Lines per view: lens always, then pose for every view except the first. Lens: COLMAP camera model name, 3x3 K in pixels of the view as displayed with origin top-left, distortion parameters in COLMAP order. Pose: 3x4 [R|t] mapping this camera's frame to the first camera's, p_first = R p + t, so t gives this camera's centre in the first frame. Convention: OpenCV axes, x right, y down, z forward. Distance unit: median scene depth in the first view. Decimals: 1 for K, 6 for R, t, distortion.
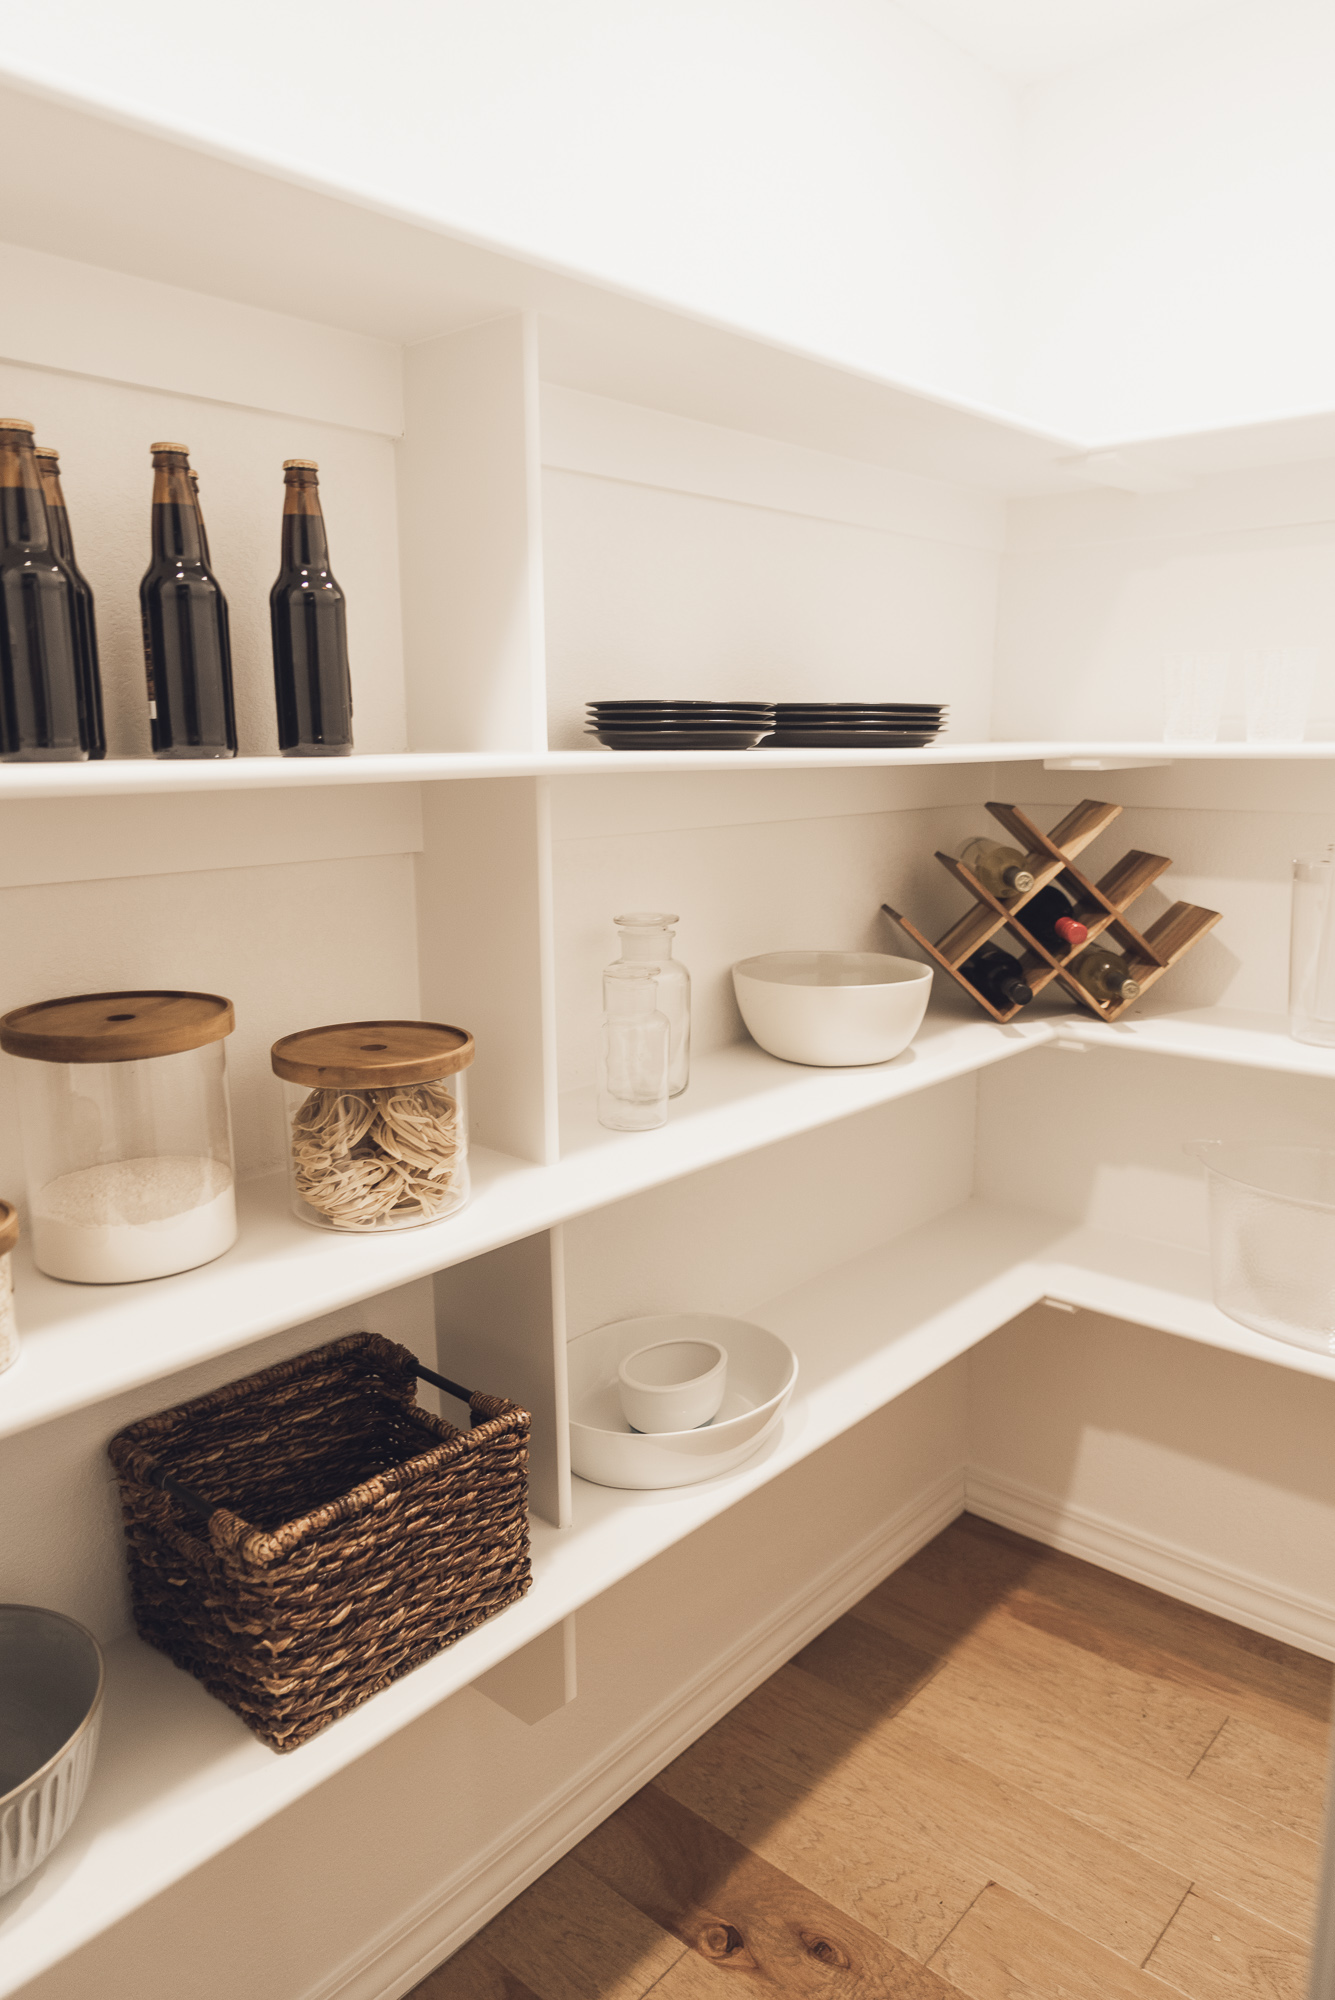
lens RADIAL K [[1348.3, 0, 659.8], [0, 1348.3, 1008.1], [0, 0, 1]] dist [0.002388, -0.003491]
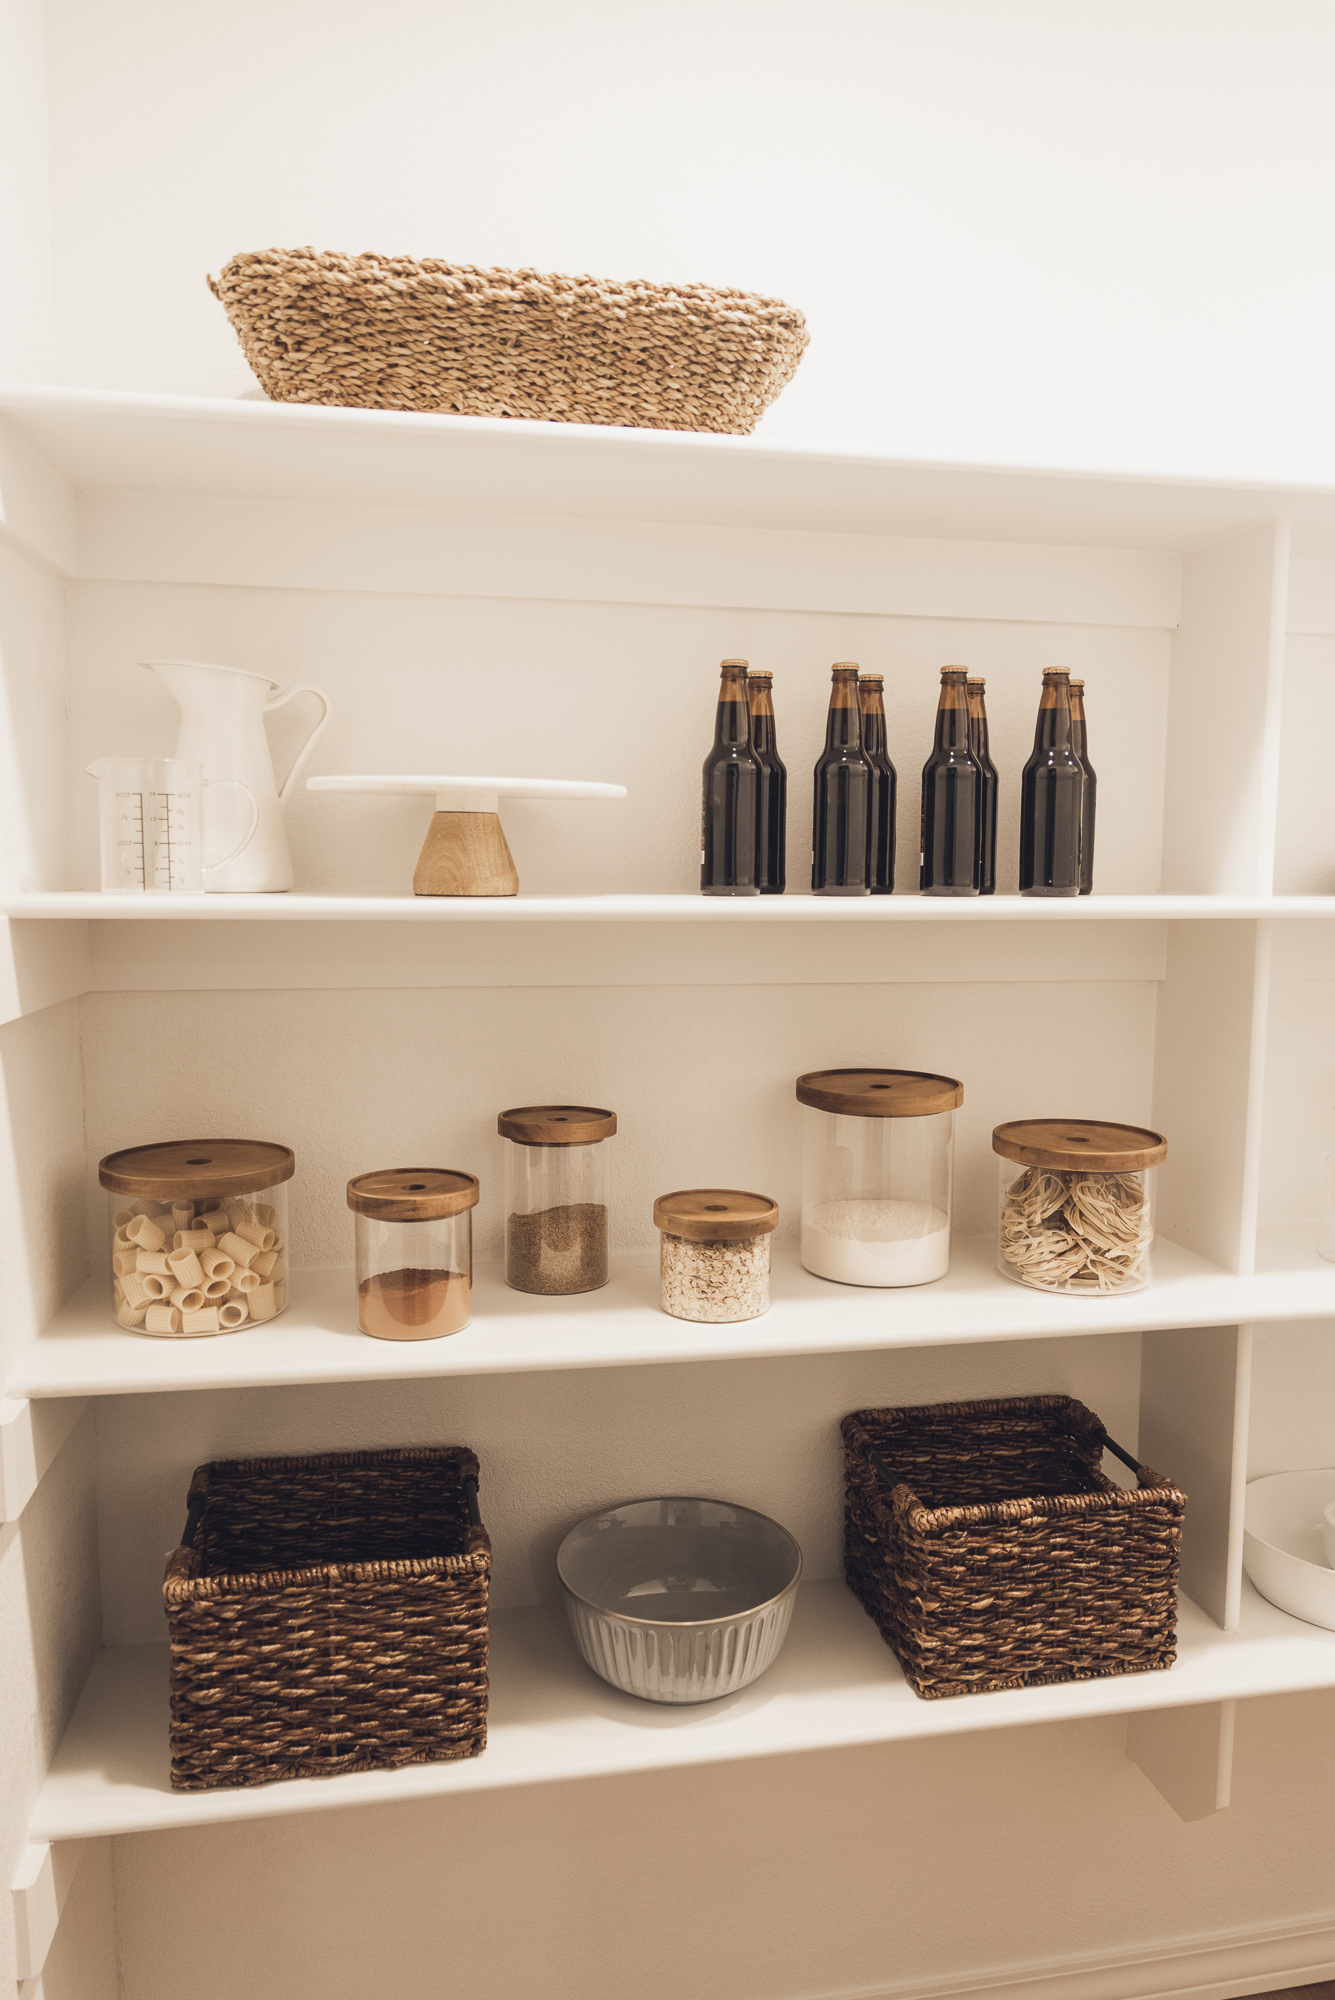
lens RADIAL K [[1348.3, 0, 659.8], [0, 1348.3, 1008.1], [0, 0, 1]] dist [0.002388, -0.003491]
pose [[0.791705, 0.079700, -0.605683, 0.211591], [-0.134899, 0.989787, -0.046086, 0.019705], [0.595824, 0.118192, 0.794371, -0.178308]]
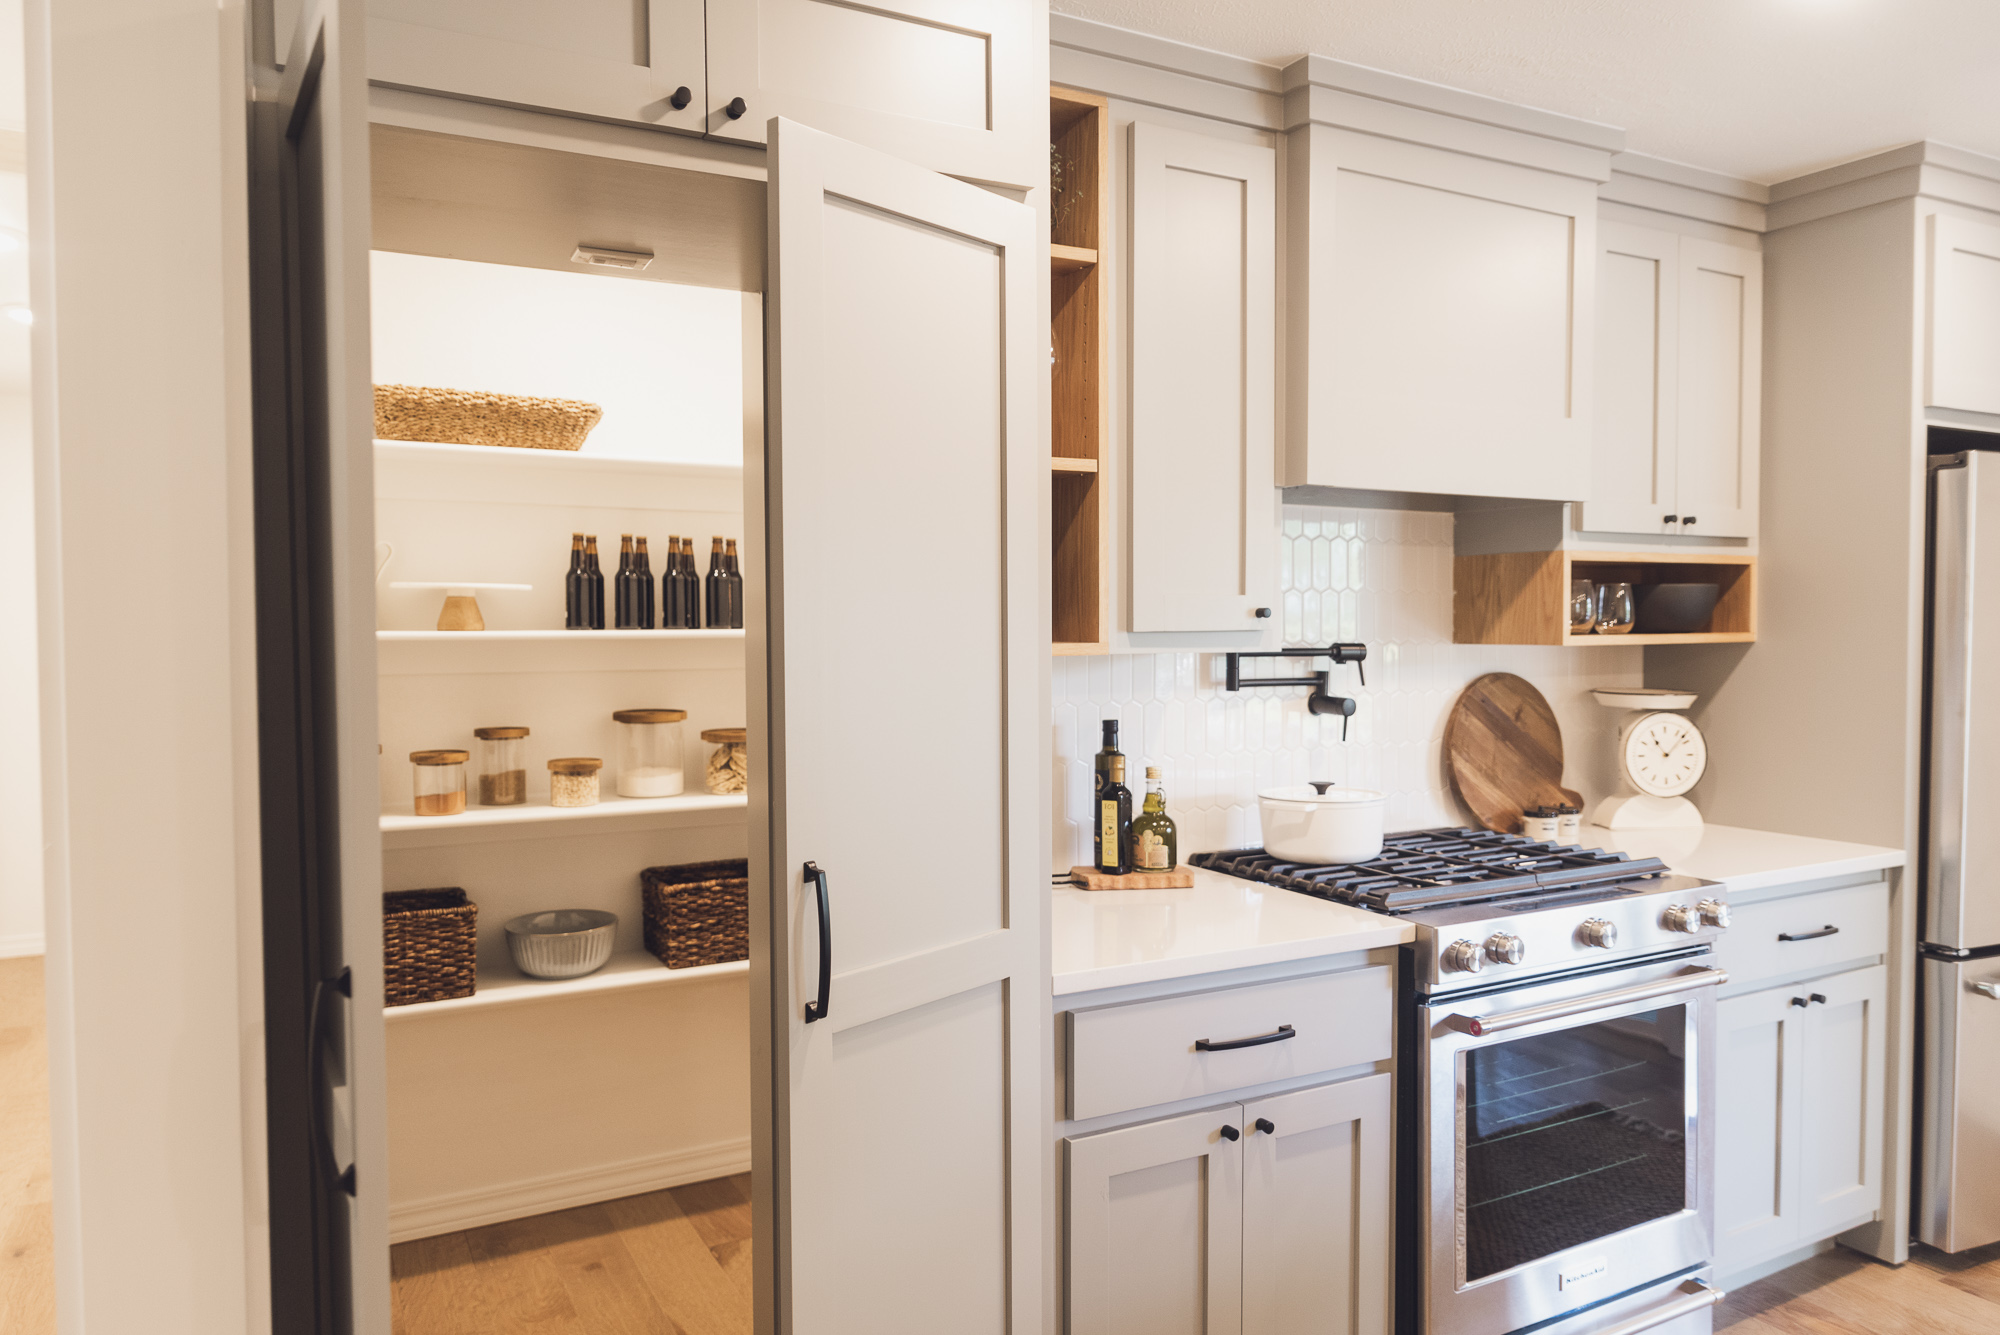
lens RADIAL K [[1348.3, 0, 985.5], [0, 1348.3, 666.8], [0, 0, 1]] dist [0.002388, -0.003491]
pose [[0.936444, 0.021182, -0.350178, 1.272778], [-0.077026, 0.986233, -0.146326, 0.269528], [0.342258, 0.163999, 0.925183, -1.458928]]
